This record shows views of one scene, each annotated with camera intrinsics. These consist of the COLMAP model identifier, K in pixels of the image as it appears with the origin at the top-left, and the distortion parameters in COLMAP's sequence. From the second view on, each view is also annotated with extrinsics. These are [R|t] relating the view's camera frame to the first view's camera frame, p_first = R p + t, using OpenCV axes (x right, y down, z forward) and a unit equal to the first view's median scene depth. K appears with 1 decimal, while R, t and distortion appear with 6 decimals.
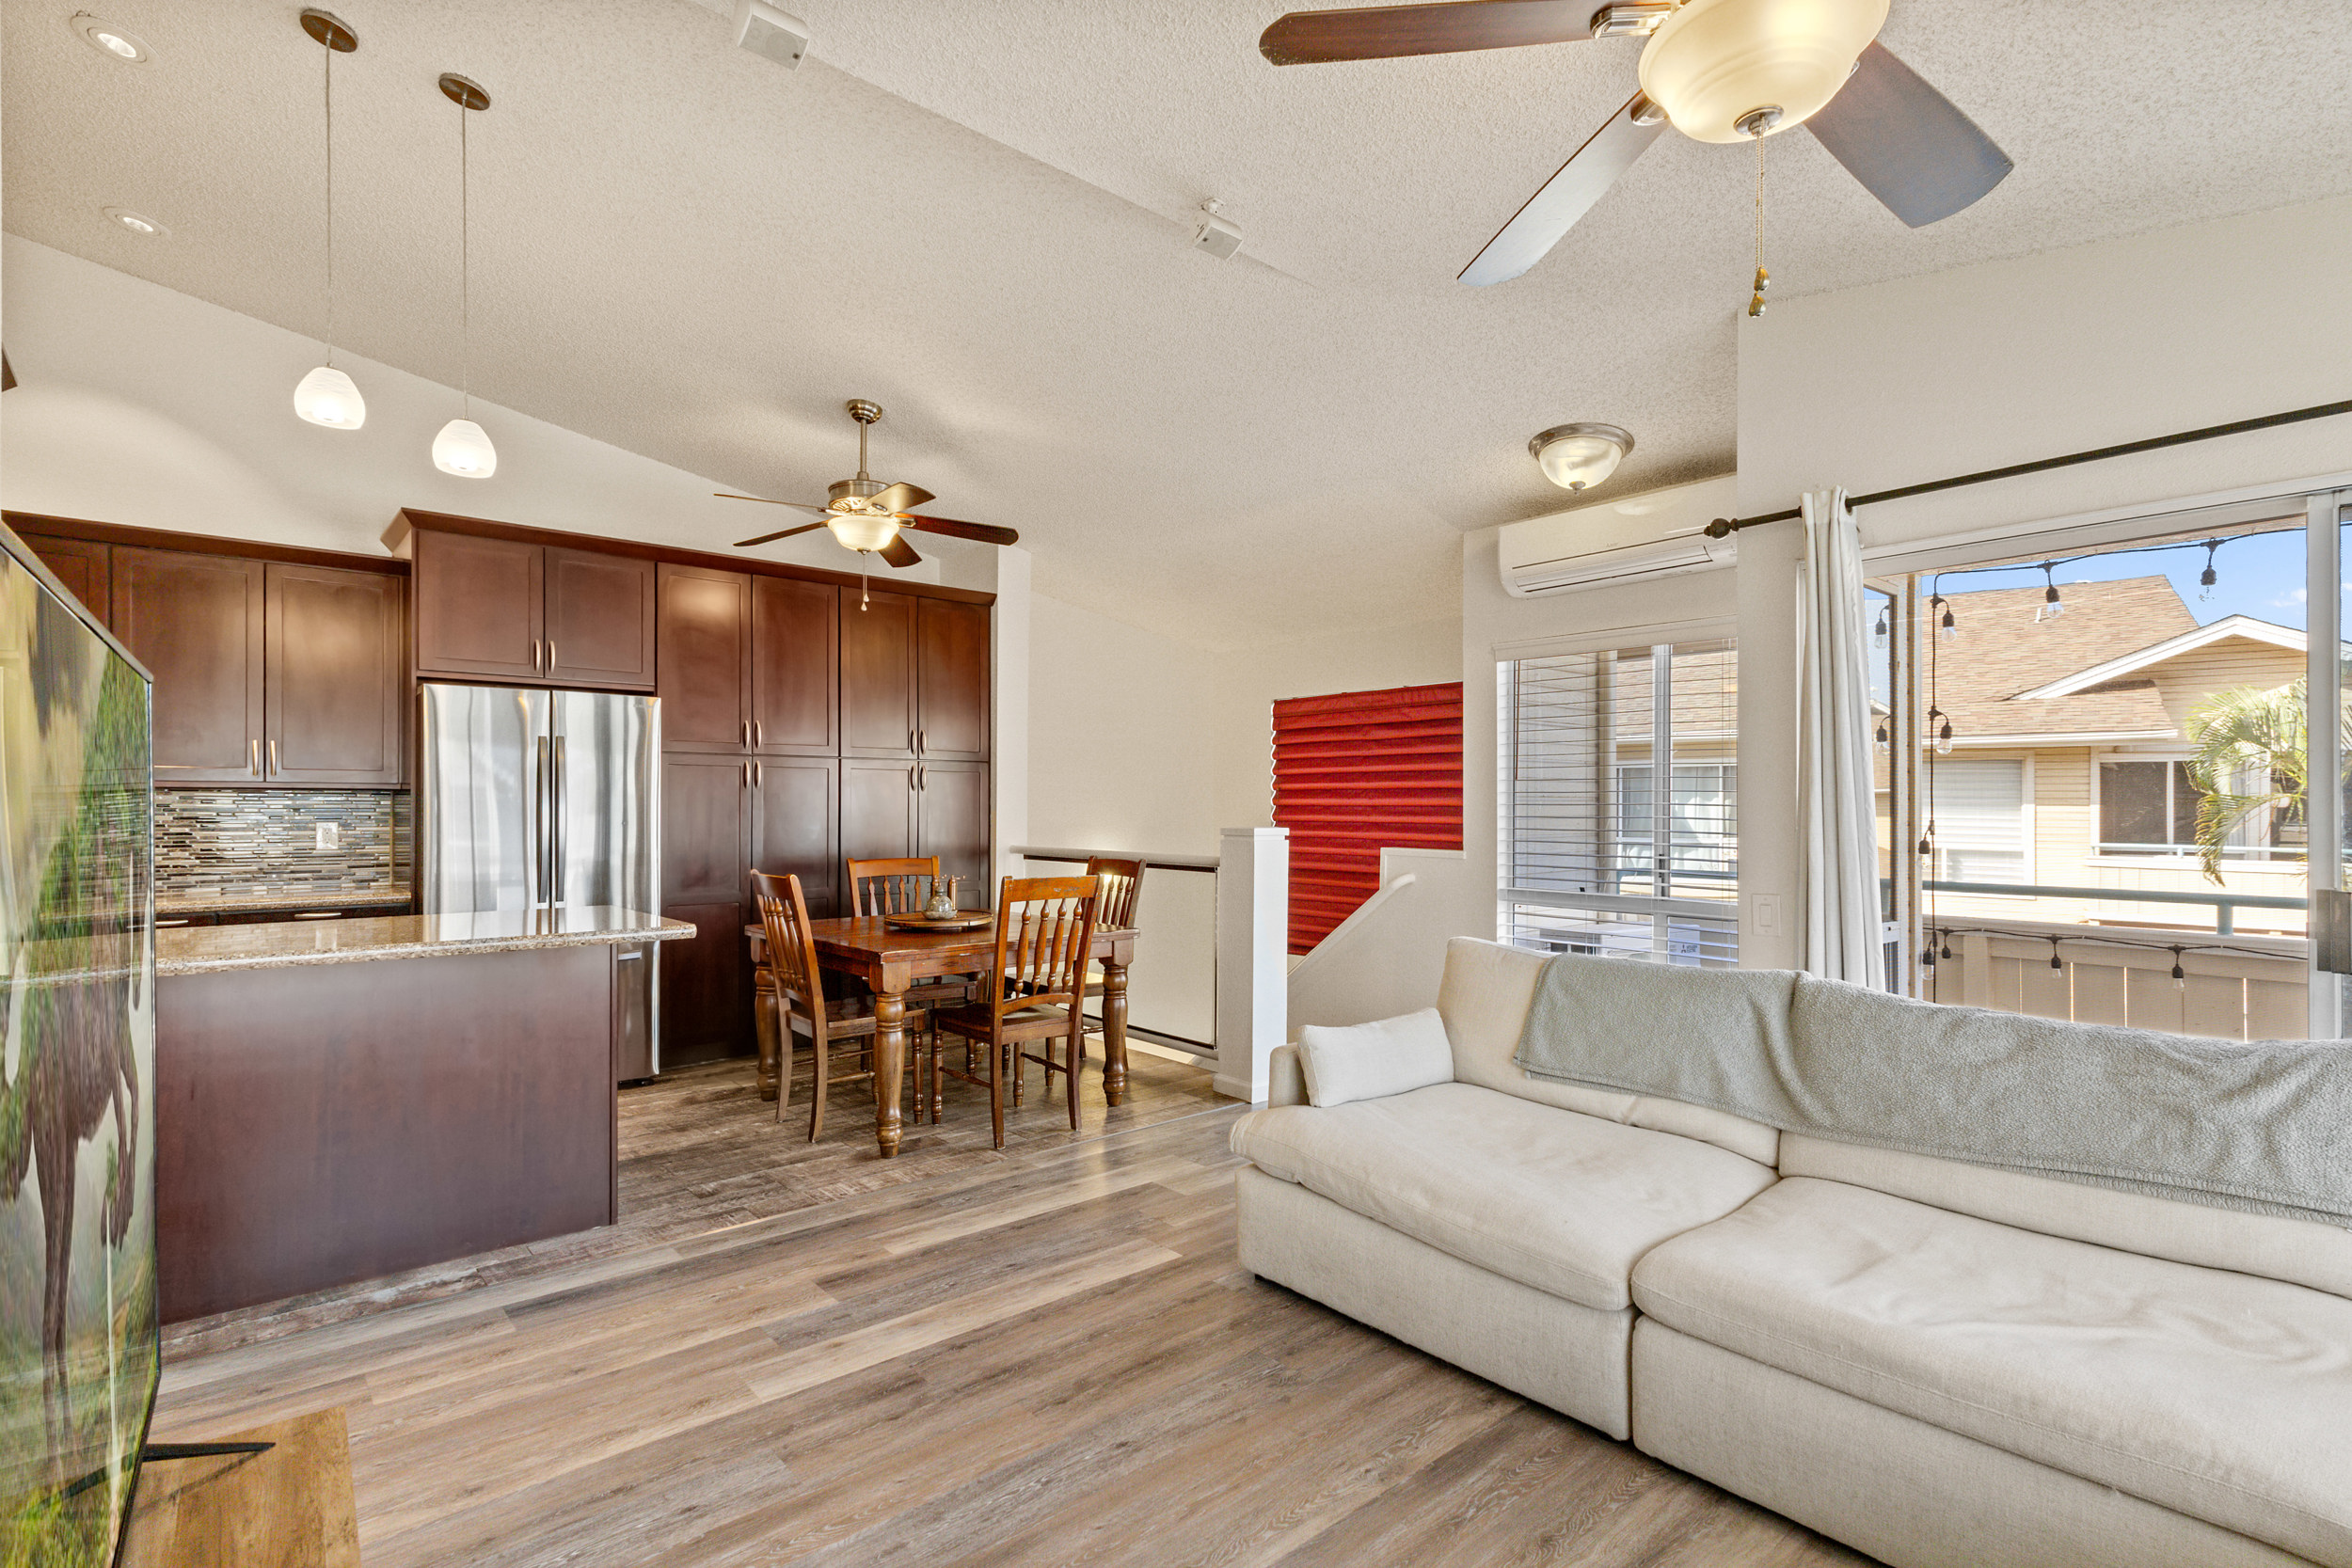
lens RADIAL K [[1112.1, 0, 1169.3], [0, 1112.1, 802.2], [0, 0, 1]] dist [0.027785, 0.000188]
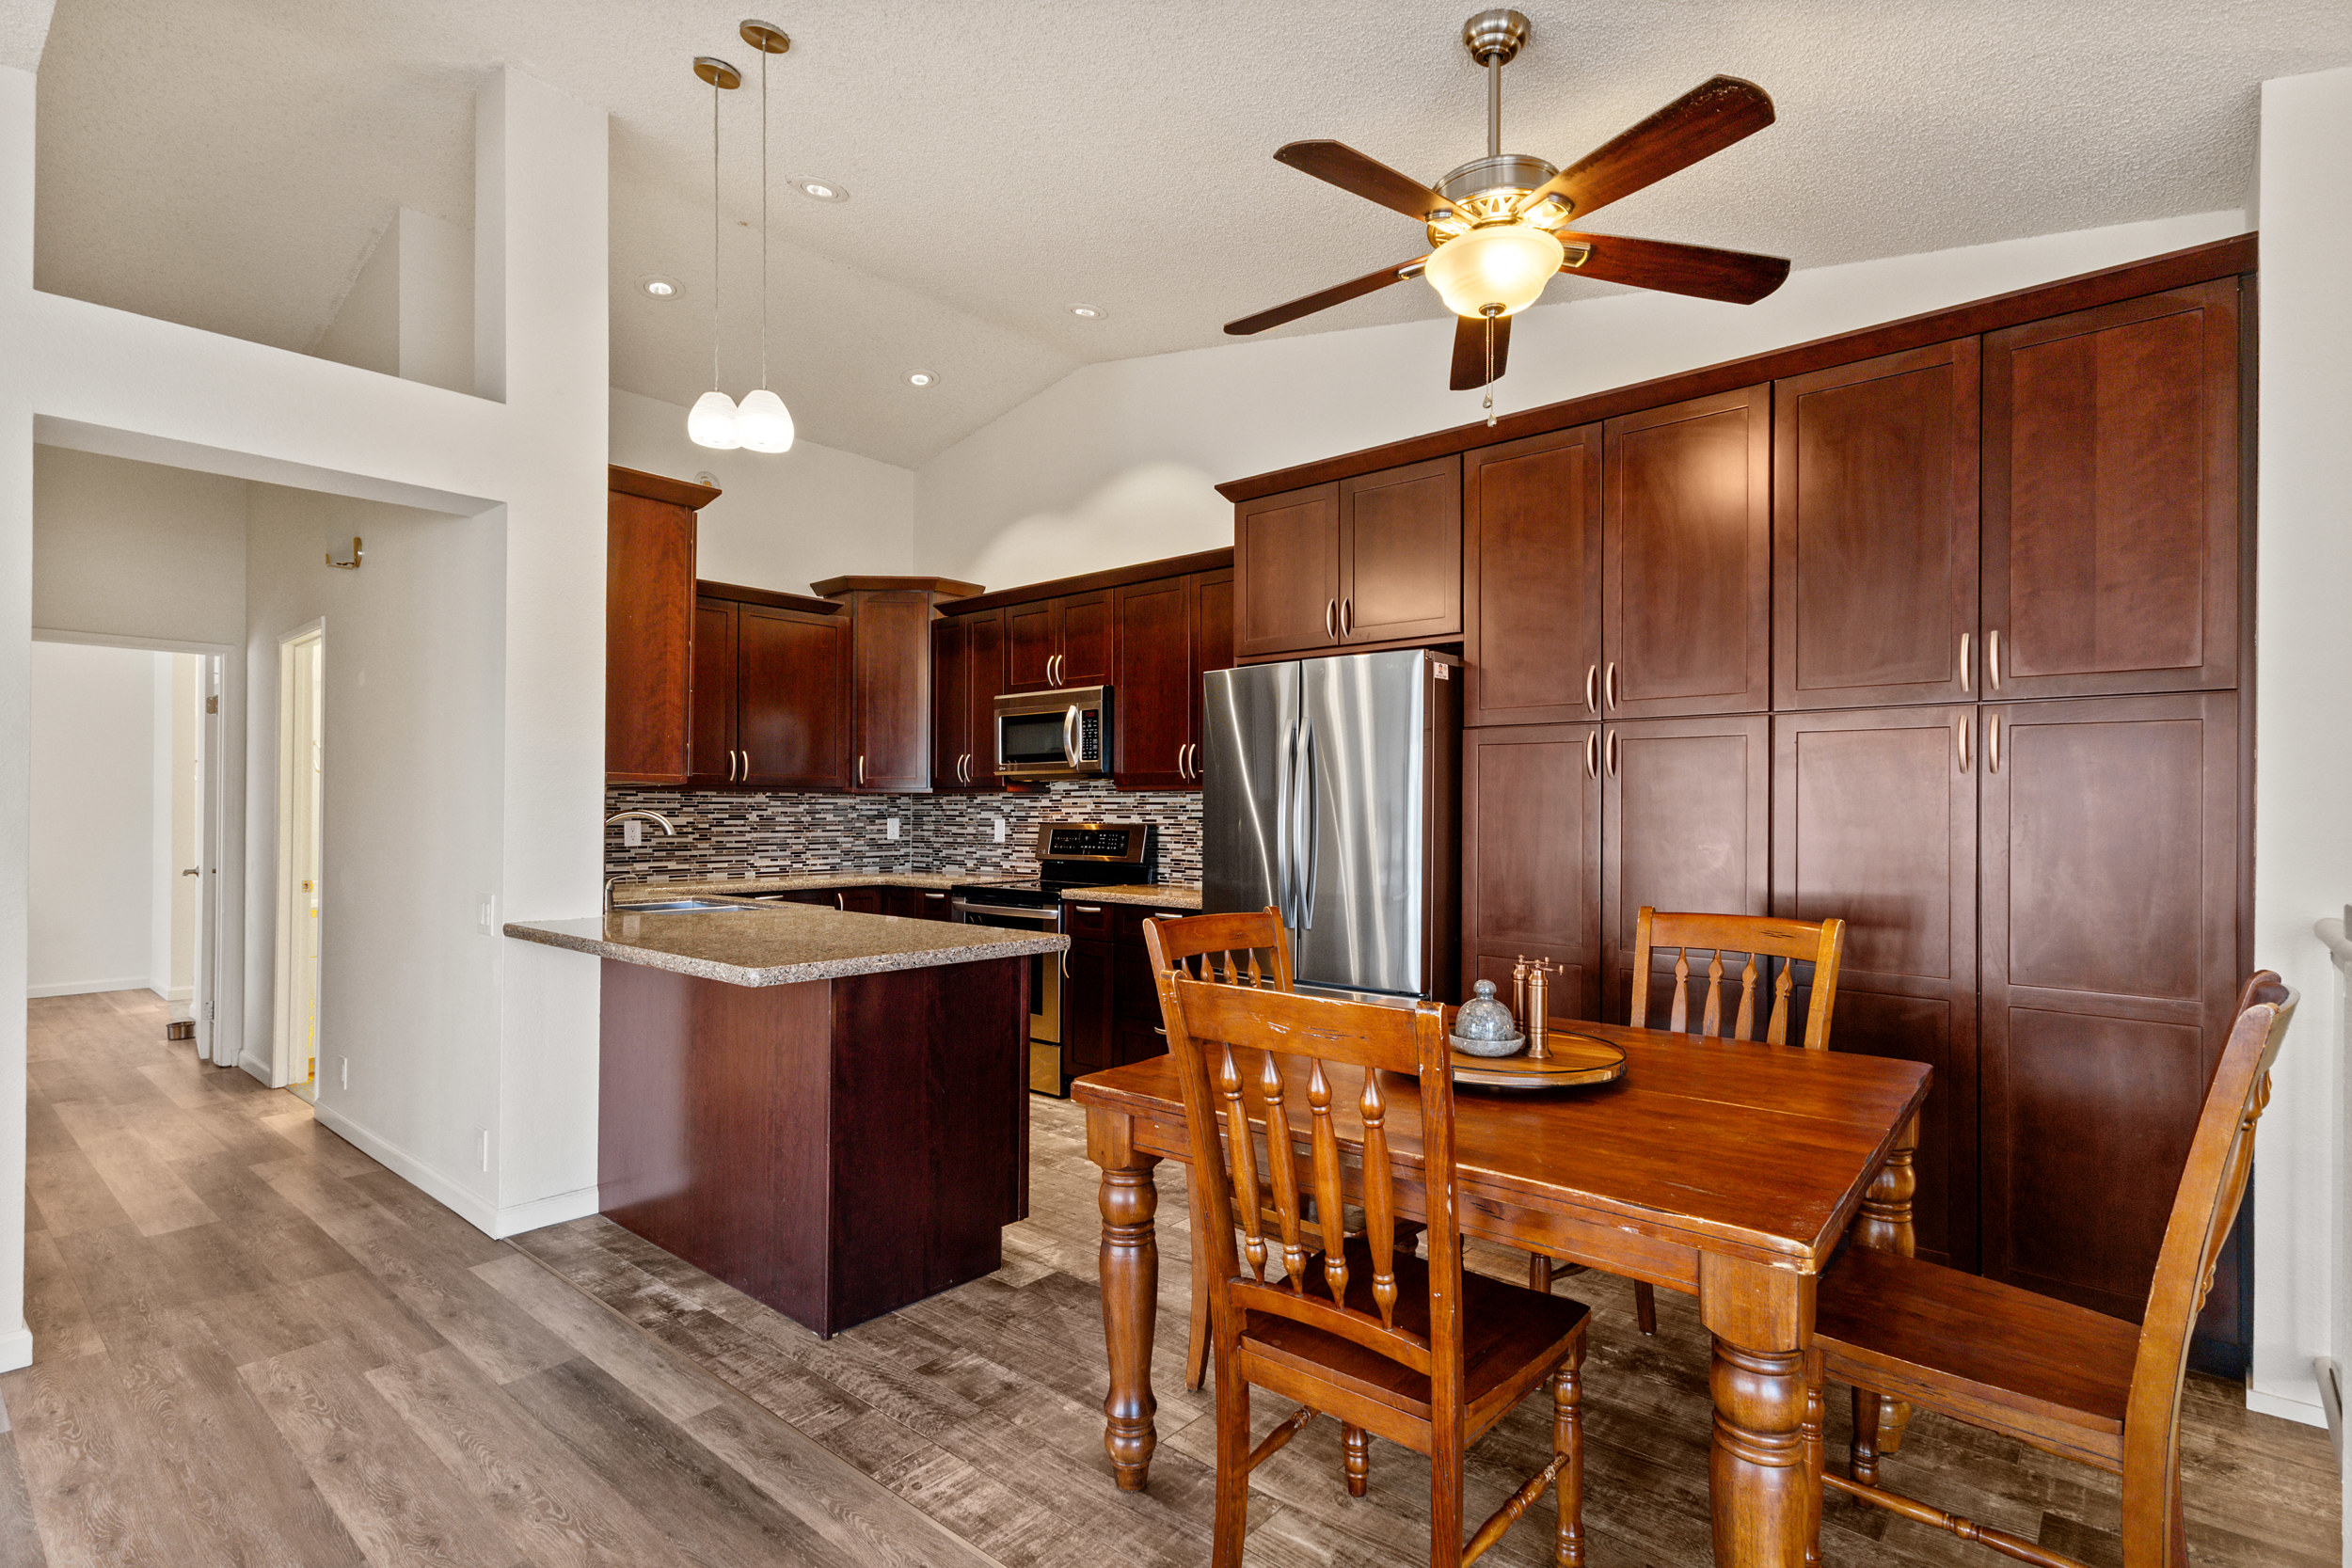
lens RADIAL K [[1130.7, 0, 1170.8], [0, 1130.7, 804.2], [0, 0, 1]] dist [0.003695, 0.000502]
pose [[0.151174, -0.008713, -0.988469, 0.343726], [0.000344, 0.999962, -0.008762, 0.013192], [0.988507, 0.000985, 0.151171, 1.206265]]
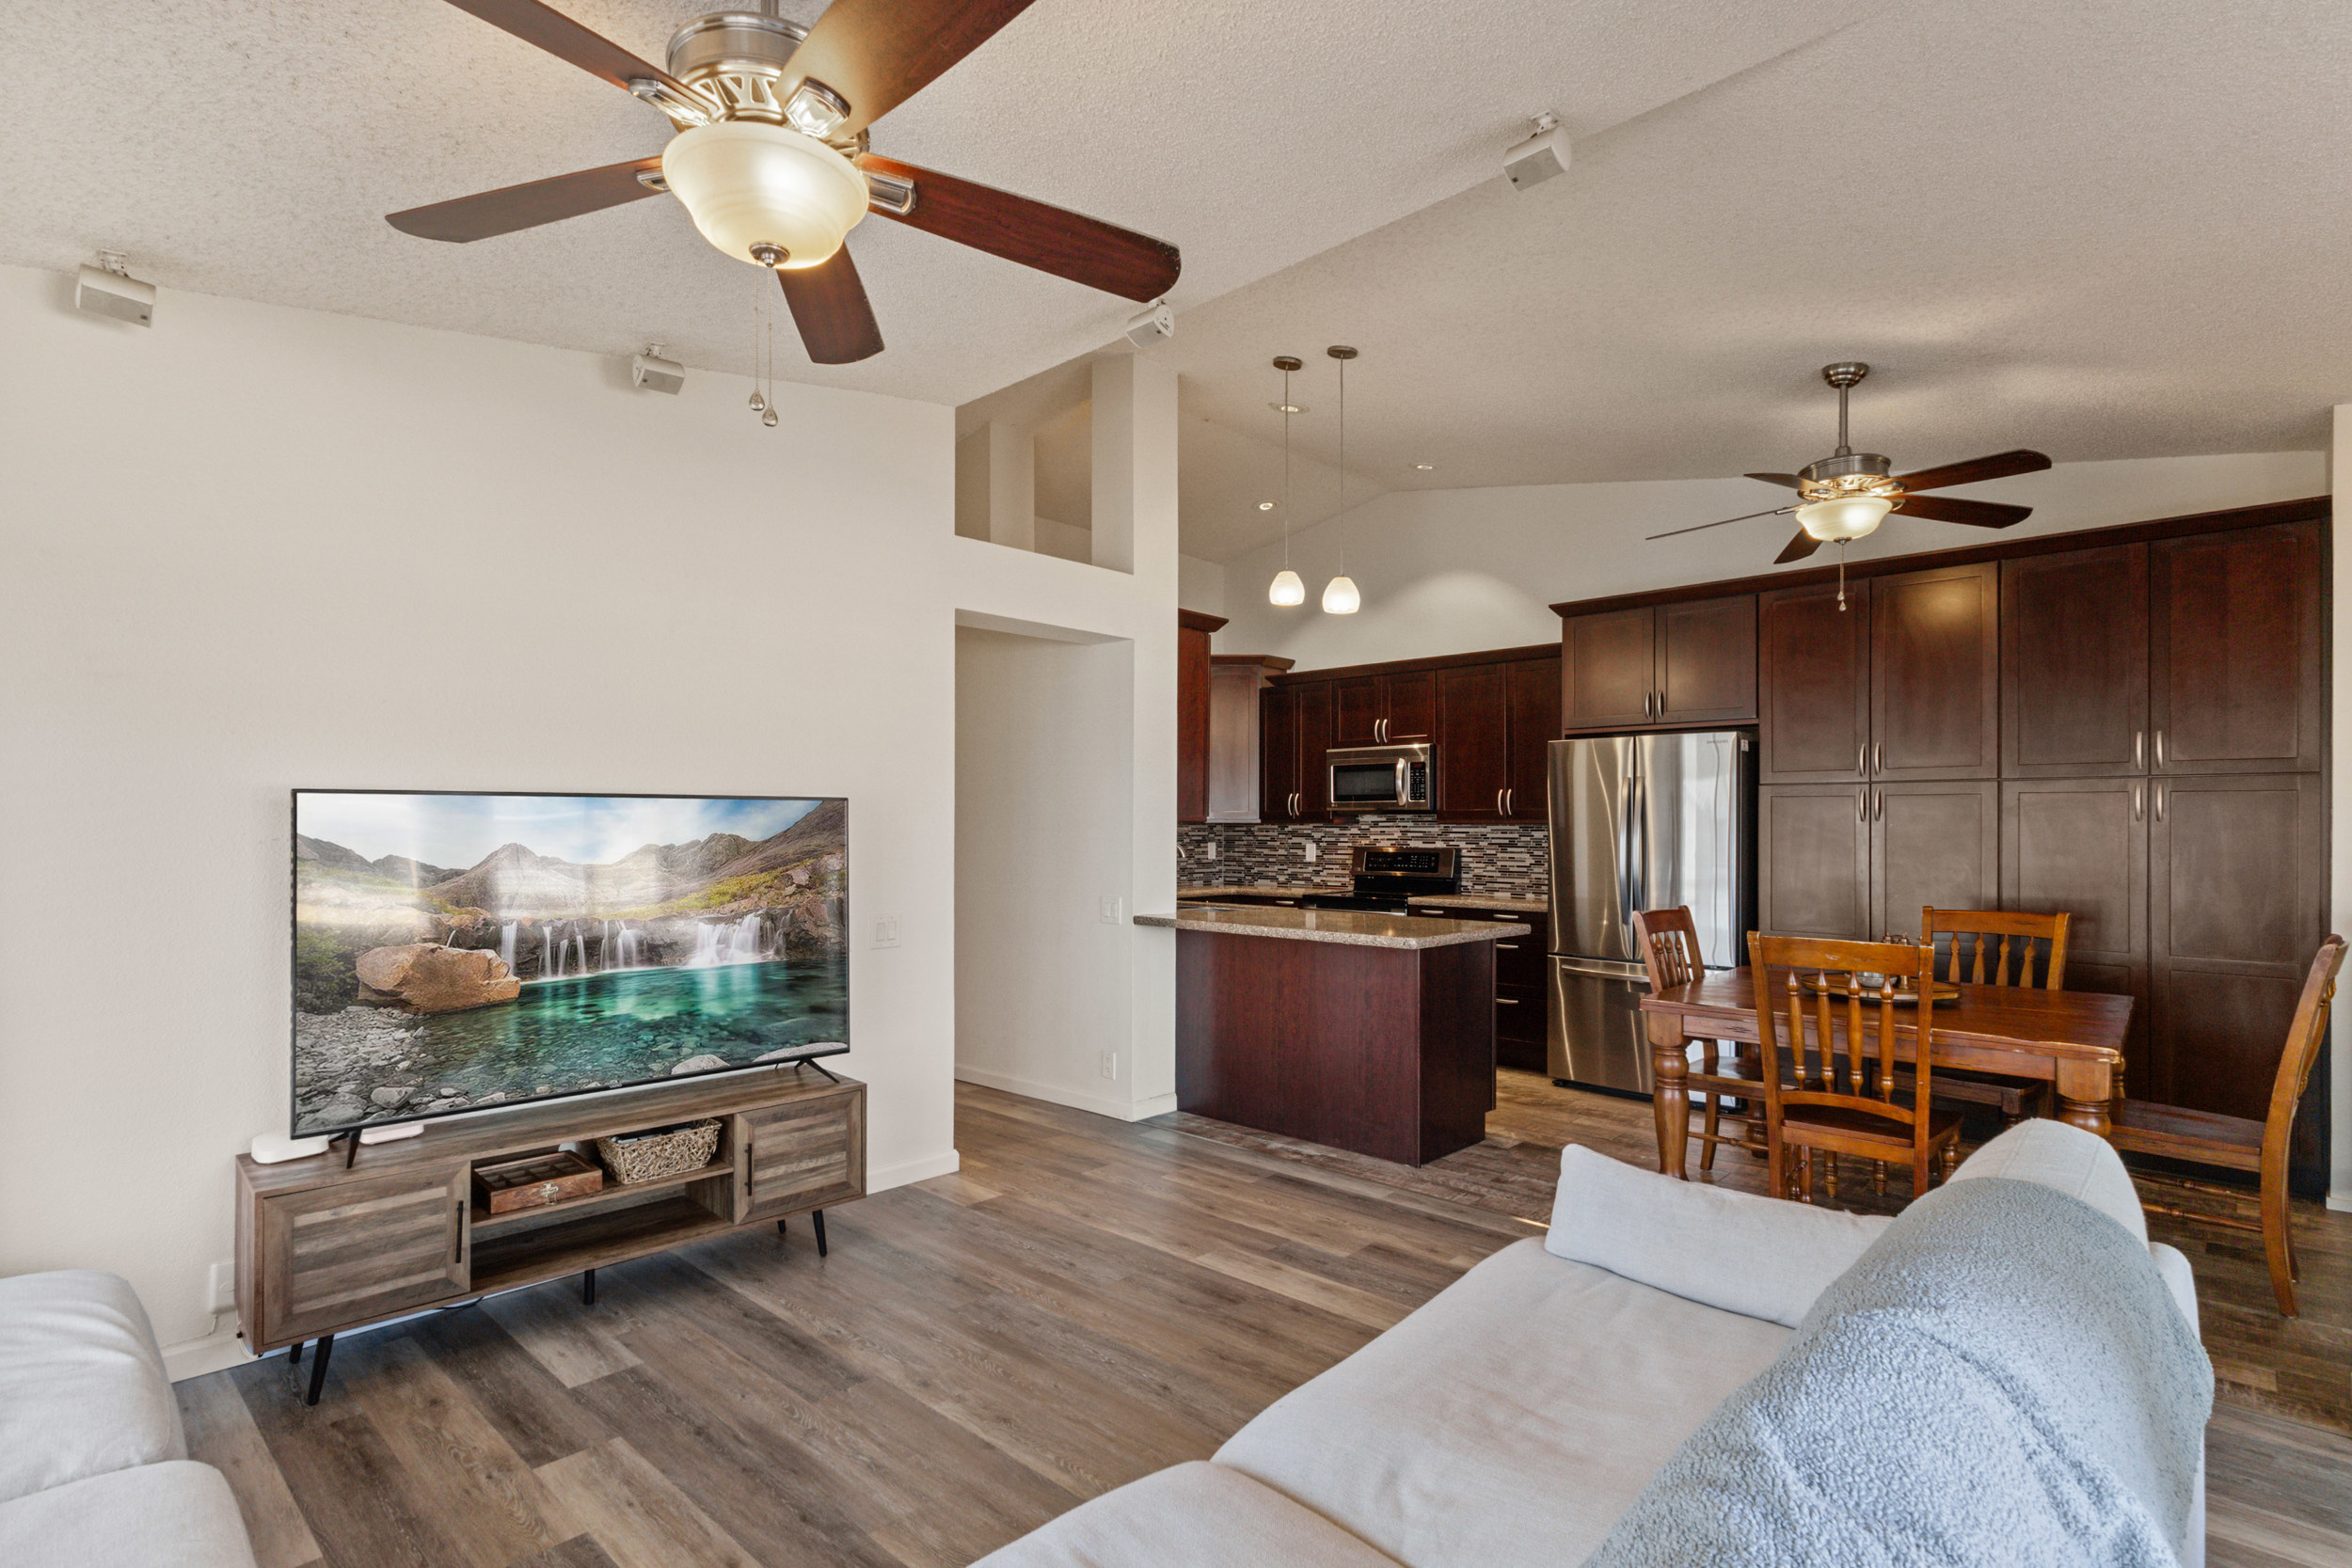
lens RADIAL K [[1133.7, 0, 1154.9], [0, 1133.7, 817.3], [0, 0, 1]] dist [0.000904, -0.000008]
pose [[0.104838, -0.011388, -0.994424, 0.812323], [-0.000901, 0.999933, -0.011546, -0.006428], [0.994489, 0.002106, 0.104821, 0.615412]]
